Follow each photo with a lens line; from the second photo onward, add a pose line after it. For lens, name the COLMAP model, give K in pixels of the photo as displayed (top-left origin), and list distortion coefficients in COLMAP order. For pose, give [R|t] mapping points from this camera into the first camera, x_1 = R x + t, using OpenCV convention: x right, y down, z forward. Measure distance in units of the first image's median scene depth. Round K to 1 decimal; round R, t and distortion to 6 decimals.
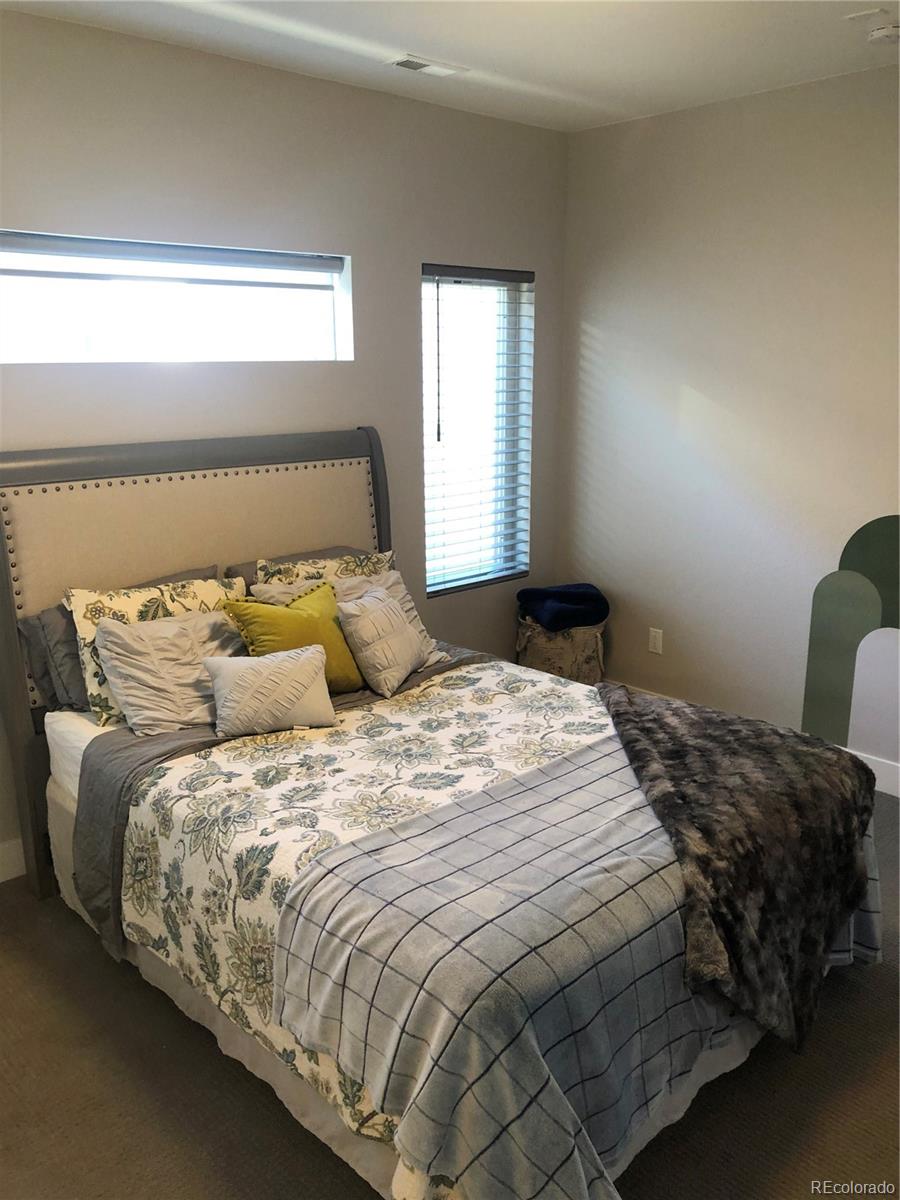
lens RADIAL K [[987.4, 0, 450.8], [0, 987.4, 604.6], [0, 0, 1]] dist [0.052728, -0.061094]
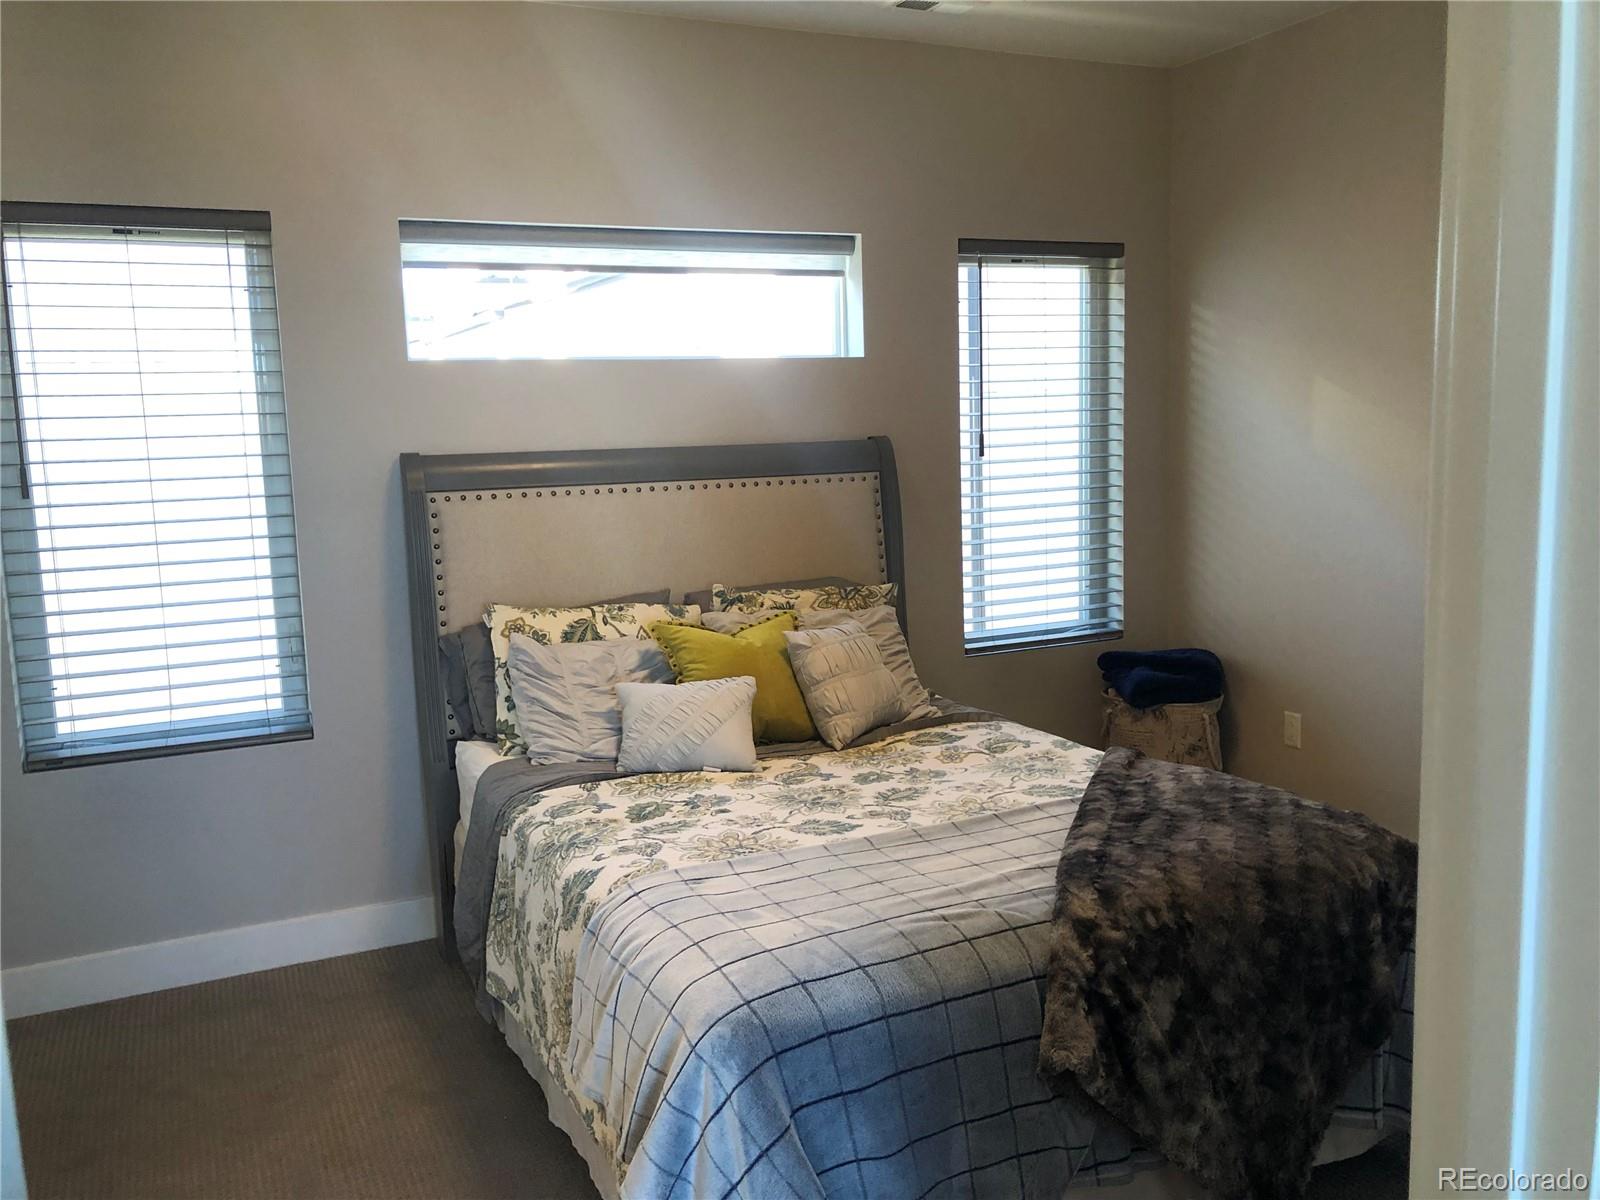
lens RADIAL K [[1316.5, 0, 796.6], [0, 1316.5, 593.4], [0, 0, 1]] dist [0.052728, -0.061094]
pose [[0.951956, 0.015793, -0.305827, 0.258972], [-0.048484, 0.993846, -0.099593, 0.085467], [0.302372, 0.109636, 0.946864, -0.048549]]
